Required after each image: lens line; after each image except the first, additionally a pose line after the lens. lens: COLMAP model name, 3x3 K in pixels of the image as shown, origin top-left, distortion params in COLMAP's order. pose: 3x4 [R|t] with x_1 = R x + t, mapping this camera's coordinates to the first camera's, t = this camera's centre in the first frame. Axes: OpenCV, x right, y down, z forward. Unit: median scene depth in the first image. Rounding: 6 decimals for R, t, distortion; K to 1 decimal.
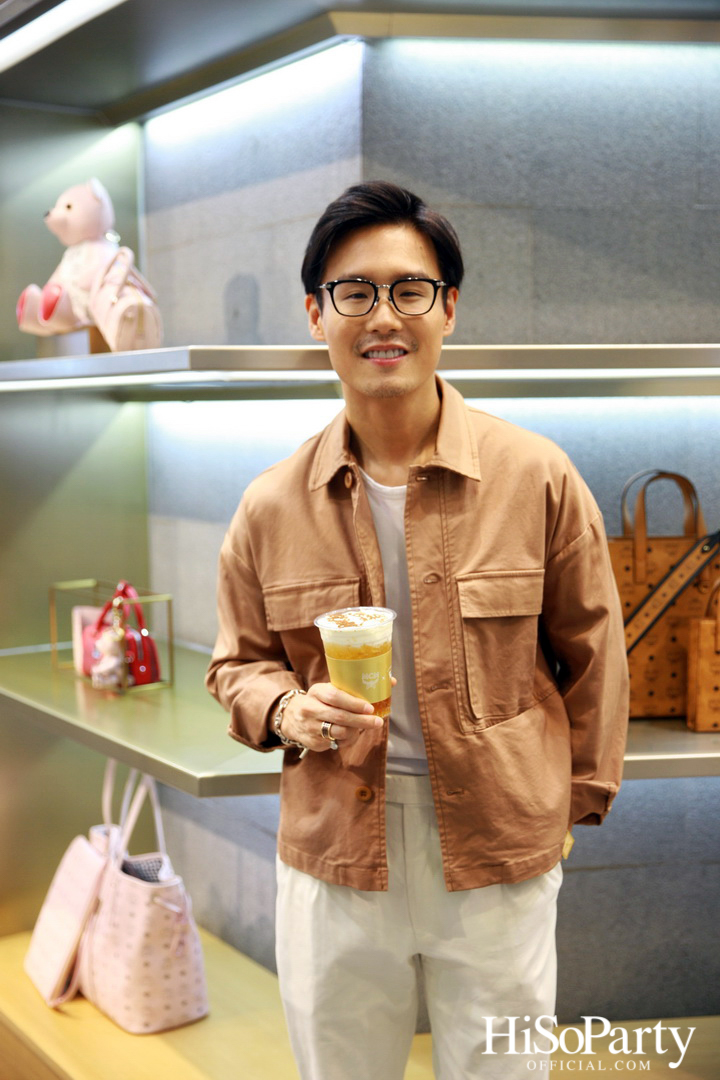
lens RADIAL K [[1393.7, 0, 363.3], [0, 1393.7, 537.1], [0, 0, 1]] dist [0.082875, 0.000000]
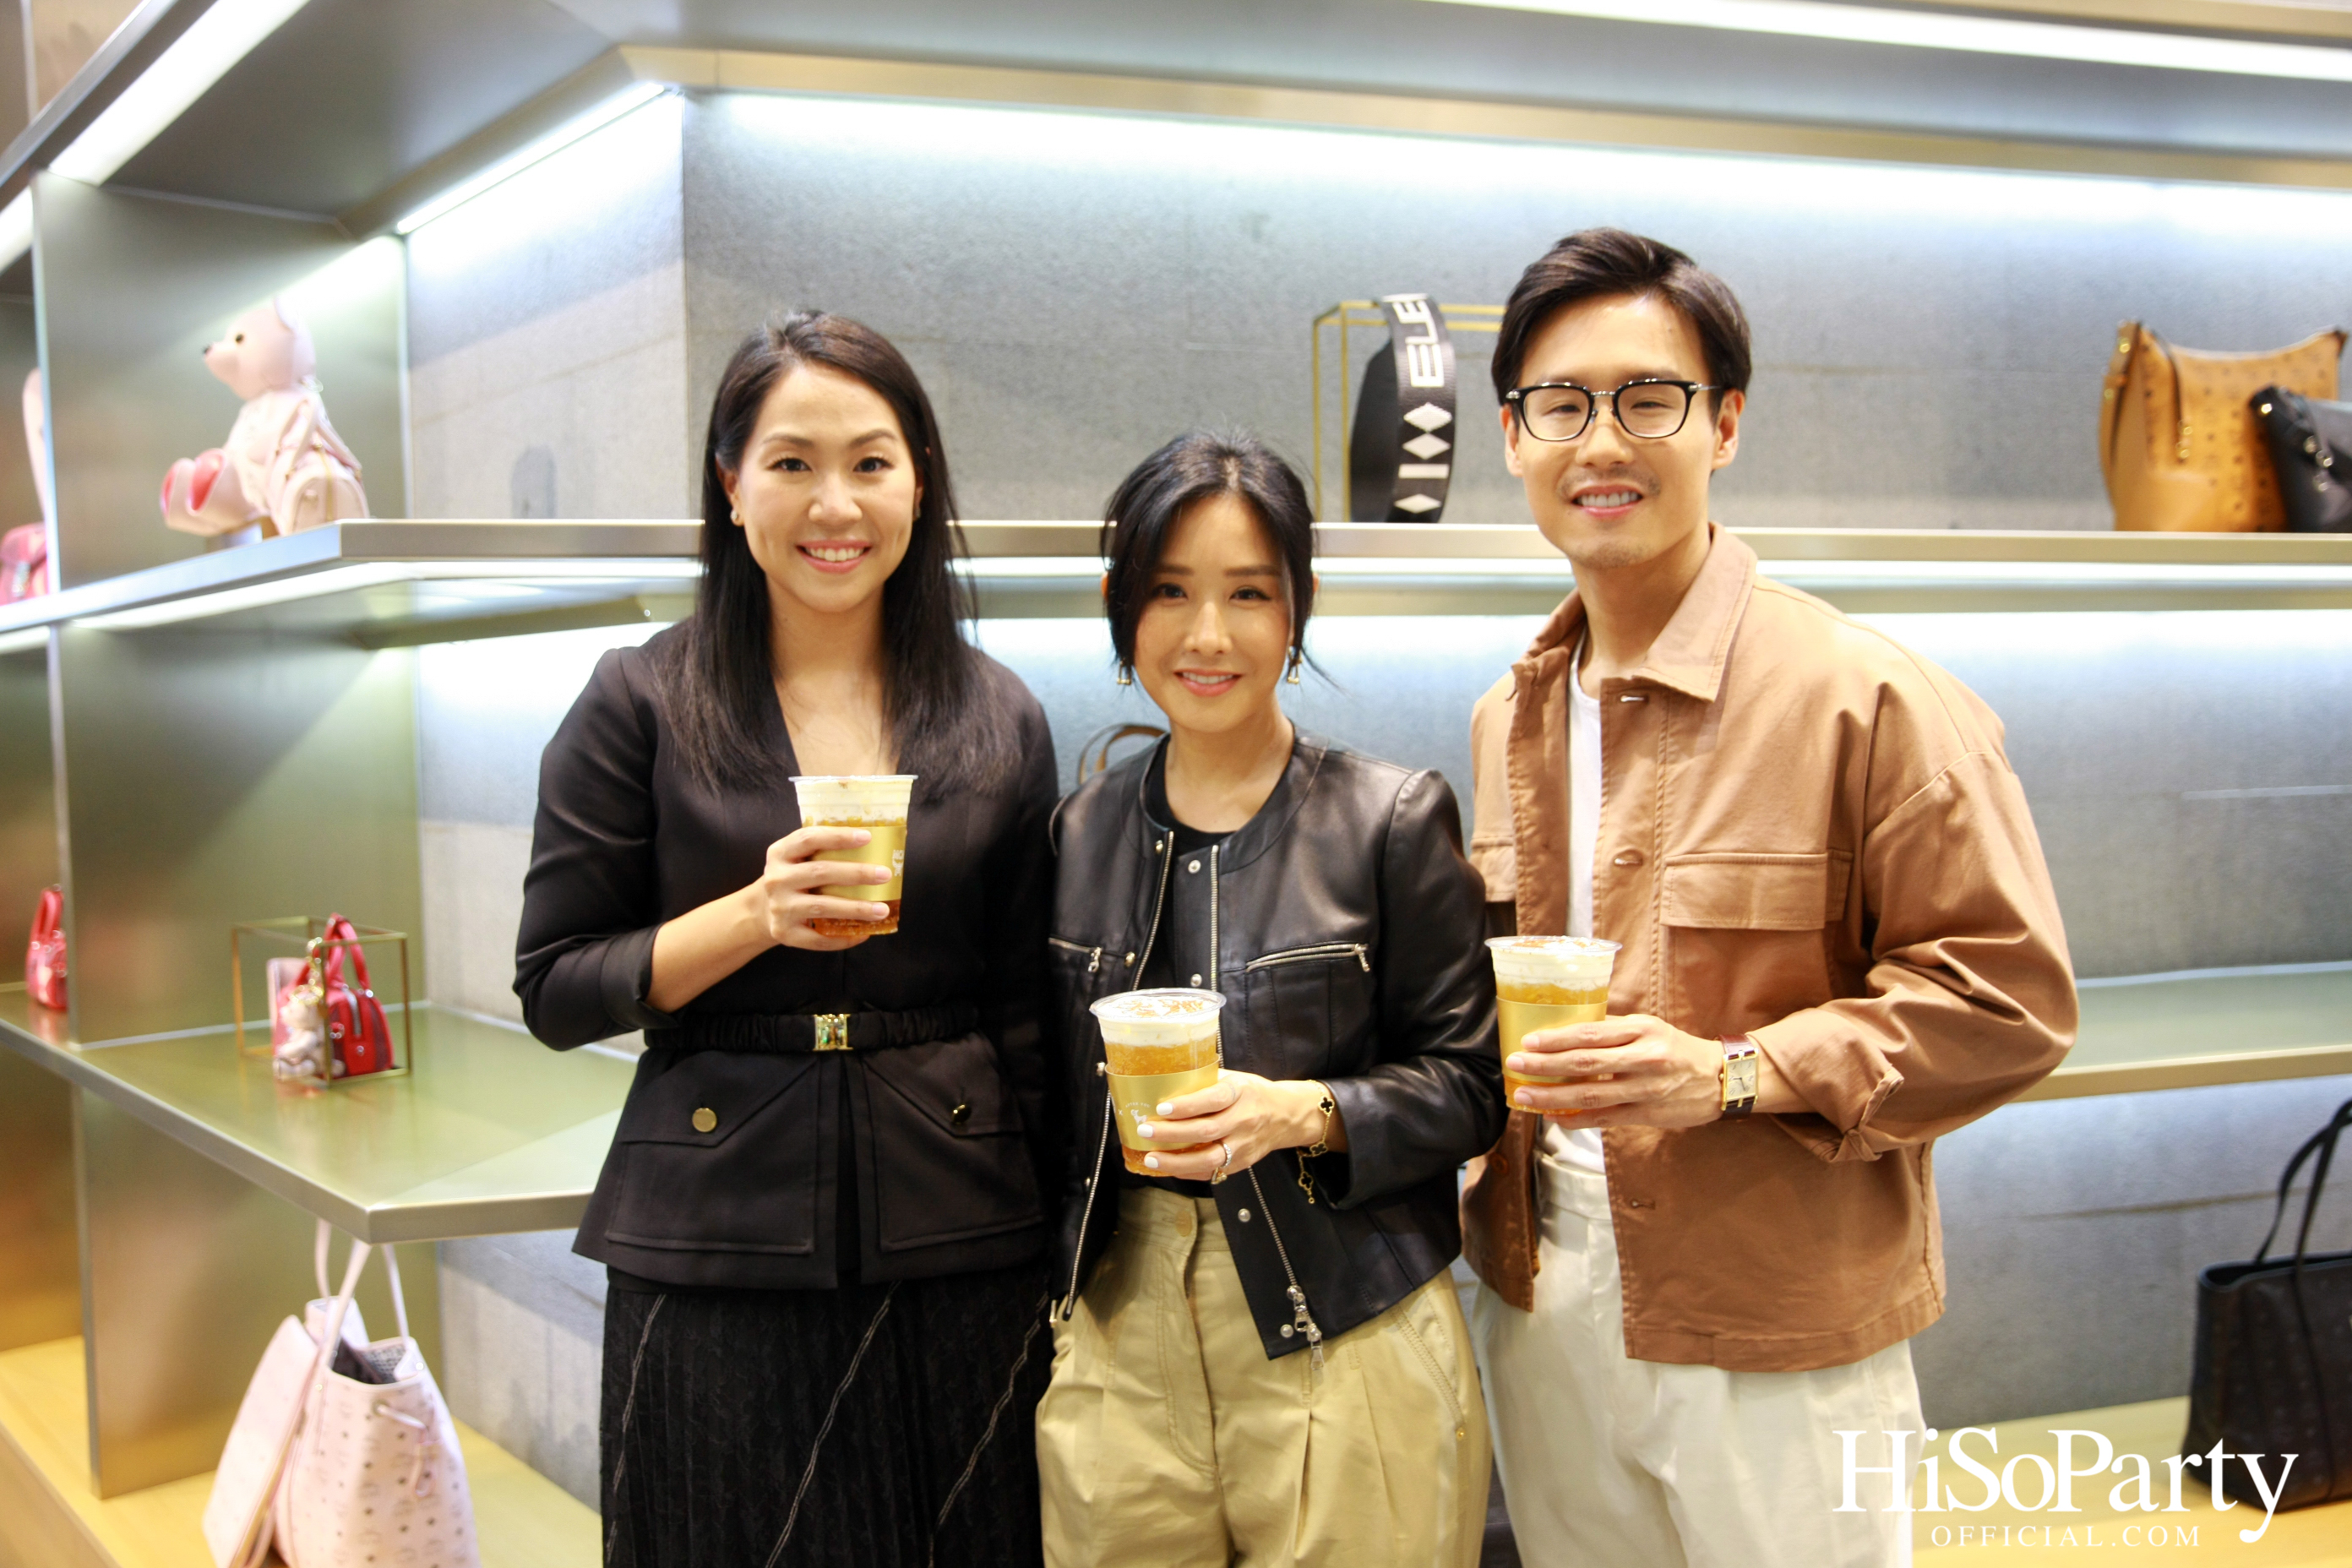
lens RADIAL K [[1929.5, 0, 1178.6], [0, 1929.5, 790.8], [0, 0, 1]] dist [-0.056312, 0.073612]
pose [[0.990876, -0.016954, 0.133705, 0.103479], [0.023720, 0.998509, -0.049173, 0.029434], [-0.132672, 0.051896, 0.989801, 0.078930]]
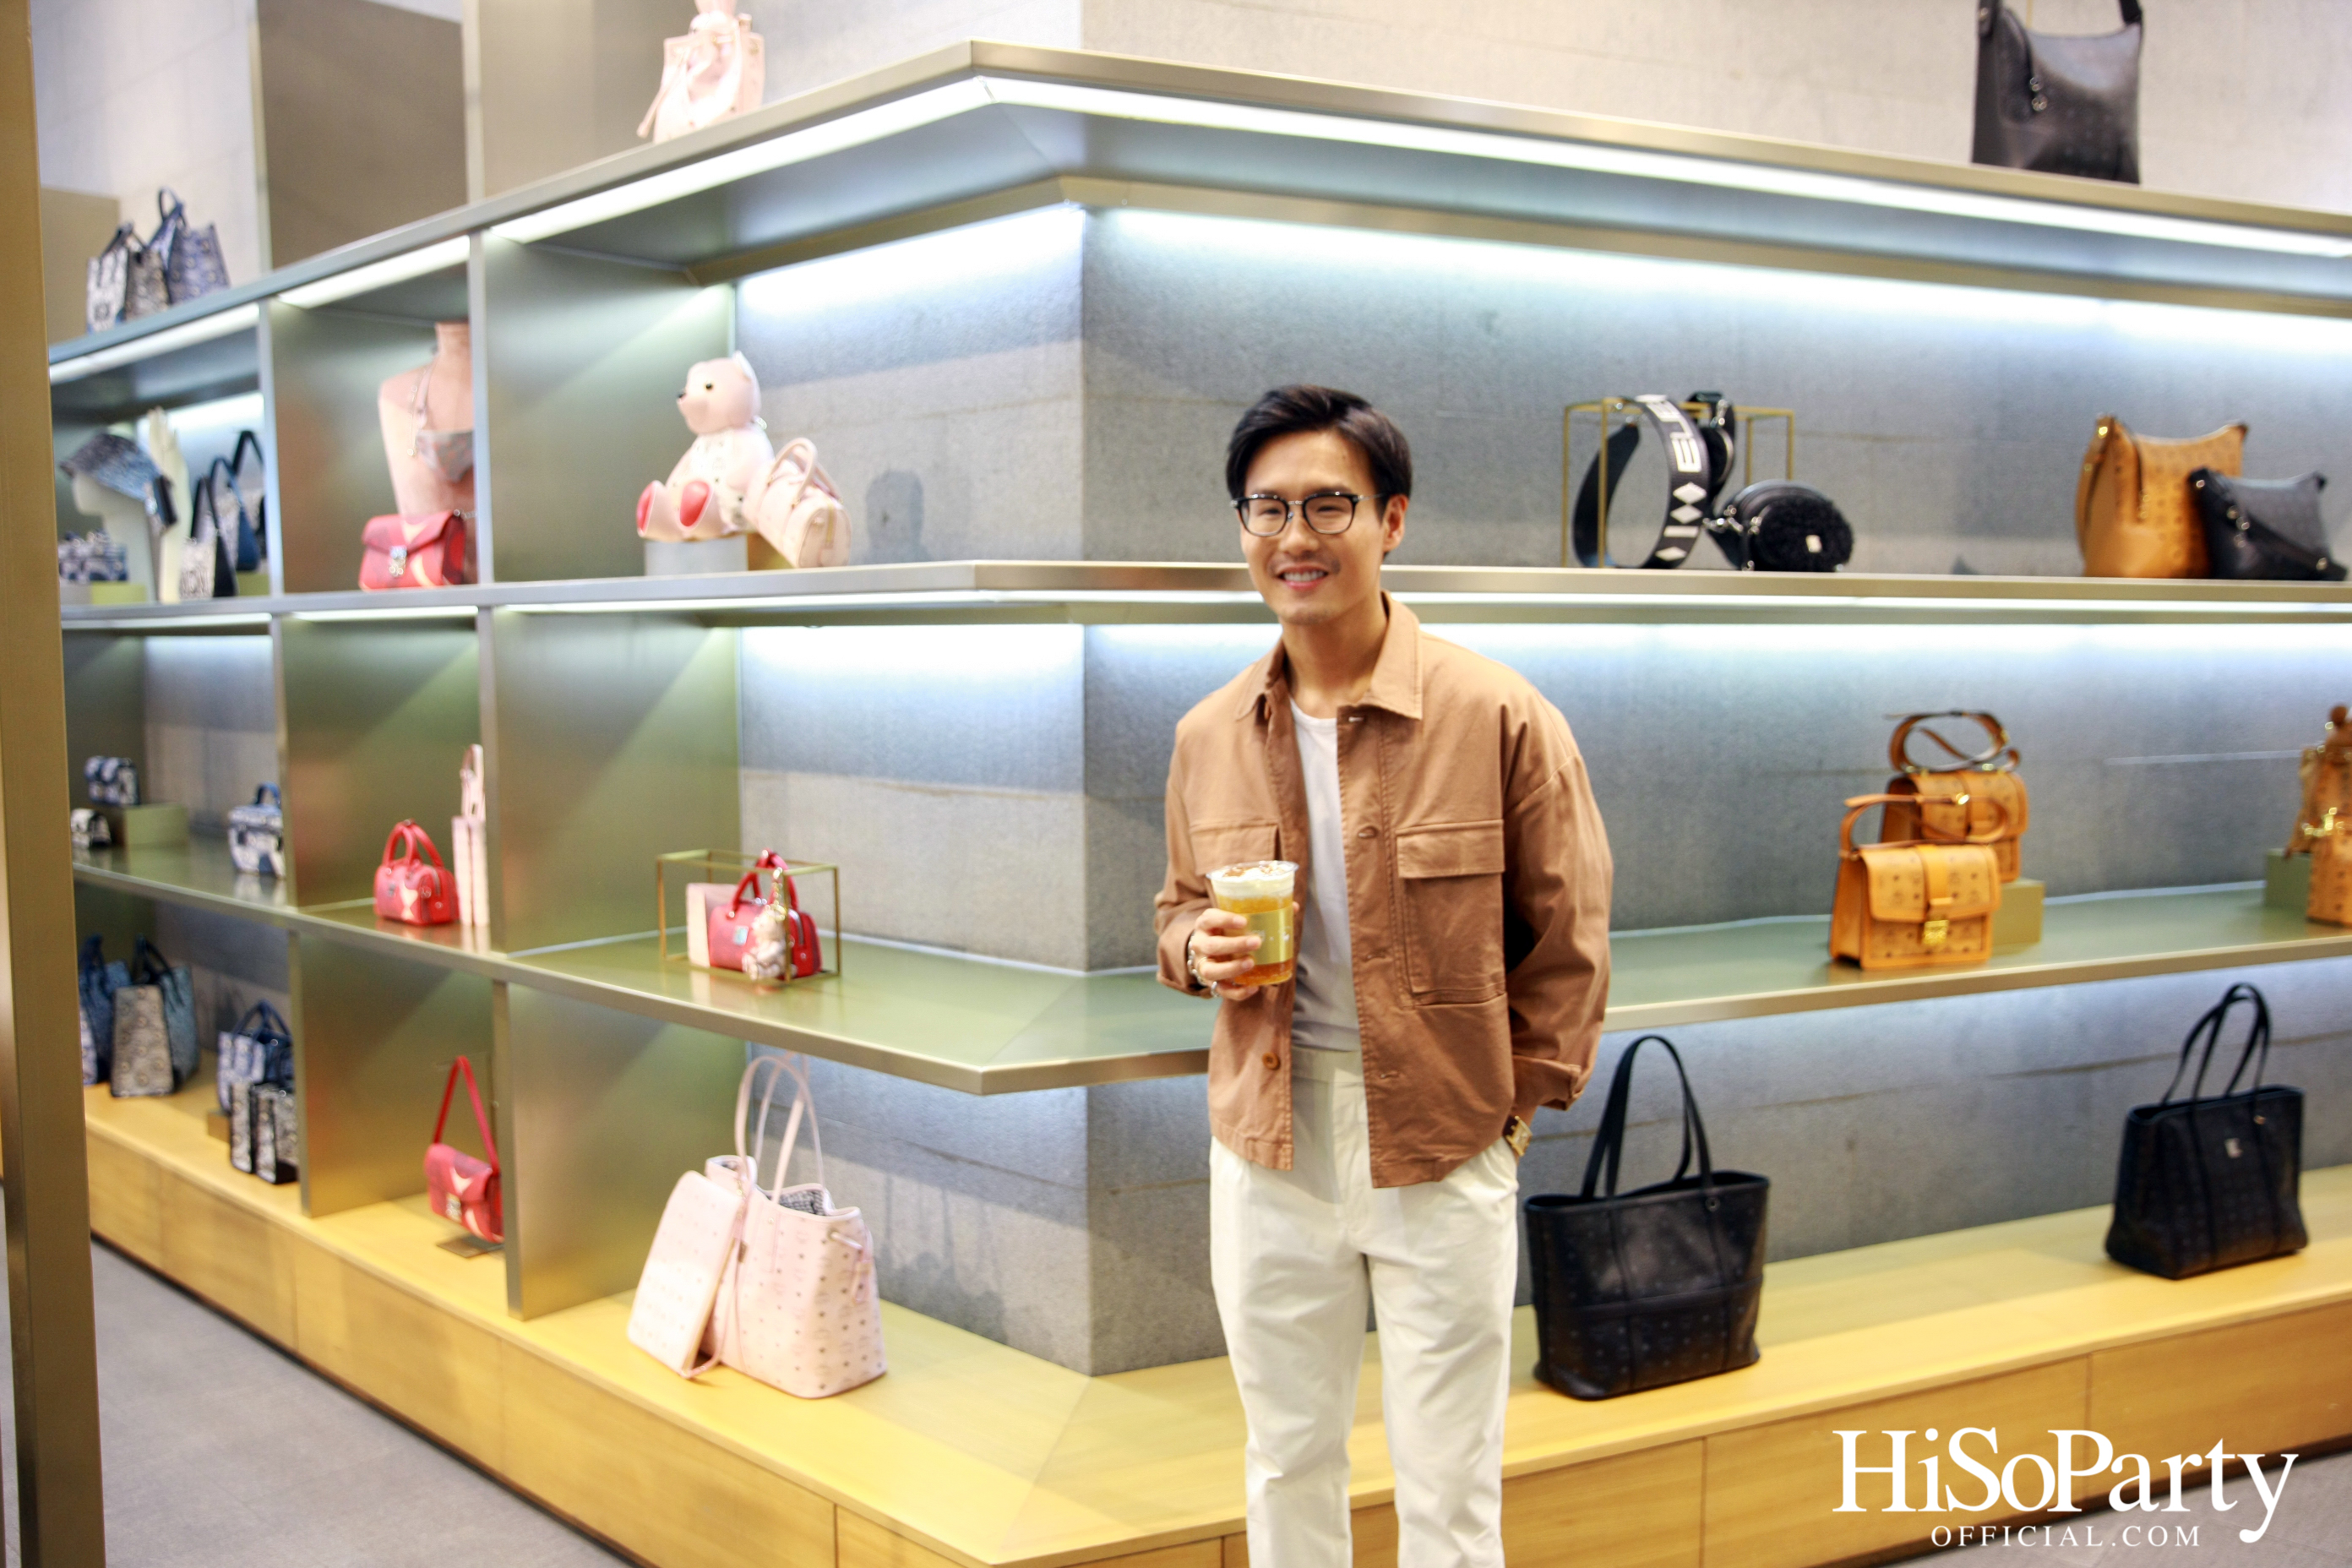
lens RADIAL K [[1826.6, 0, 1171.5], [0, 1826.6, 789.1], [0, 0, 1]] dist [-0.074959, 0.089026]
pose [[0.969177, -0.015447, 0.245880, -0.219378], [0.018053, 0.999802, -0.008349, 0.011080], [-0.245702, 0.012531, 0.969264, -0.078776]]
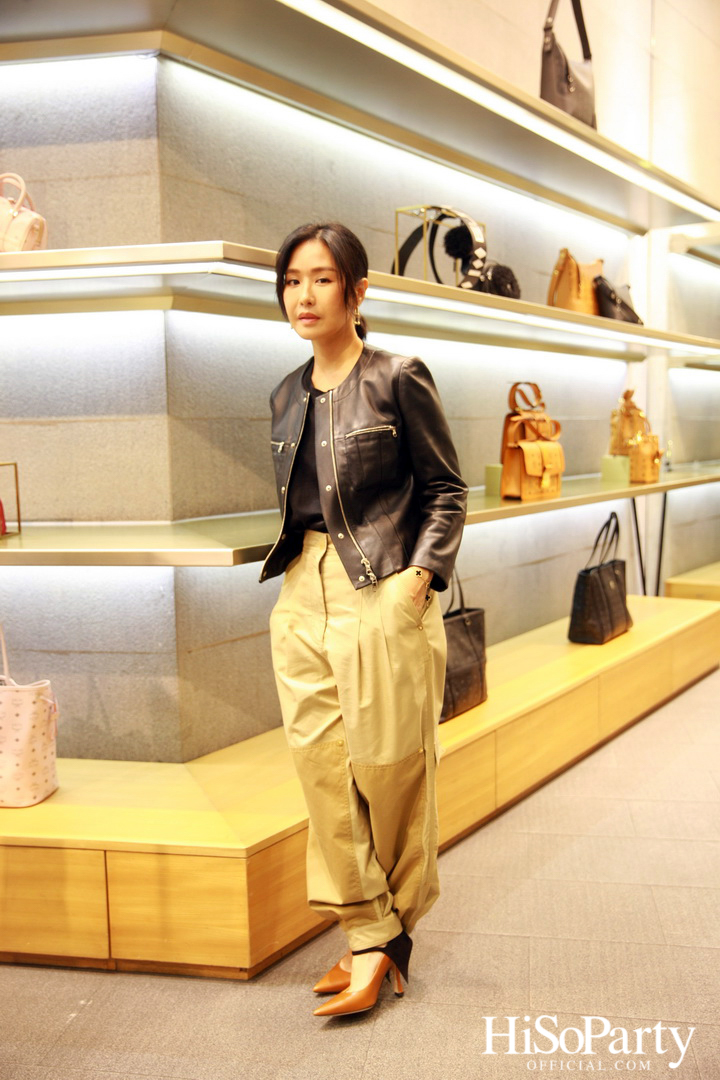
lens RADIAL K [[1027.8, 0, 368.4], [0, 1027.8, 535.2], [0, 0, 1]] dist [0.011971, 0.000000]
pose [[0.682769, -0.077621, 0.726500, -0.629542], [0.078529, 0.996377, 0.032652, 0.107777], [-0.726402, 0.034757, 0.686390, 0.141604]]
